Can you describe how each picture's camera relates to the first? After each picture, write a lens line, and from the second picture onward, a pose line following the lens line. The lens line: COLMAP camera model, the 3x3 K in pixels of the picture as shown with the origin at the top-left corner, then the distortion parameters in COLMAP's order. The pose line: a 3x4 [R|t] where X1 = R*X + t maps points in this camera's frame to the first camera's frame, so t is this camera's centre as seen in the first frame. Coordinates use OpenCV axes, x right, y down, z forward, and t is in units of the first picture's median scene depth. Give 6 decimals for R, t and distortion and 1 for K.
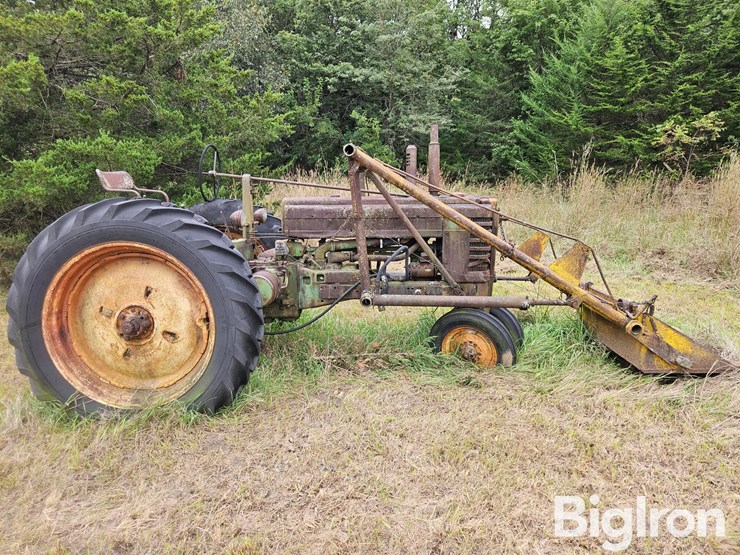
lens RADIAL K [[496.9, 0, 355.0], [0, 496.9, 271.8], [0, 0, 1]] dist [0.067033, -0.051804]
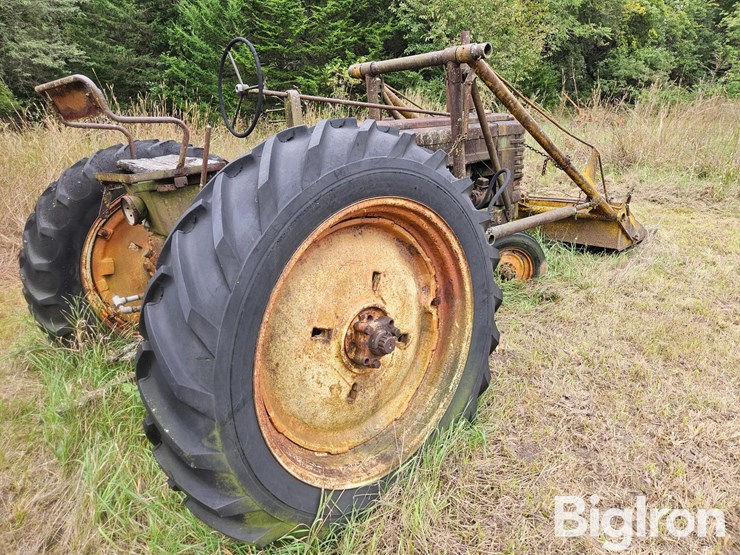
lens RADIAL K [[496.9, 0, 370.1], [0, 496.9, 275.0], [0, 0, 1]] dist [0.067033, -0.051804]
pose [[0.712255, -0.238118, 0.660298, -0.629897], [0.169298, 0.971206, 0.167619, -0.051746], [-0.681198, -0.007600, 0.732059, 0.445315]]
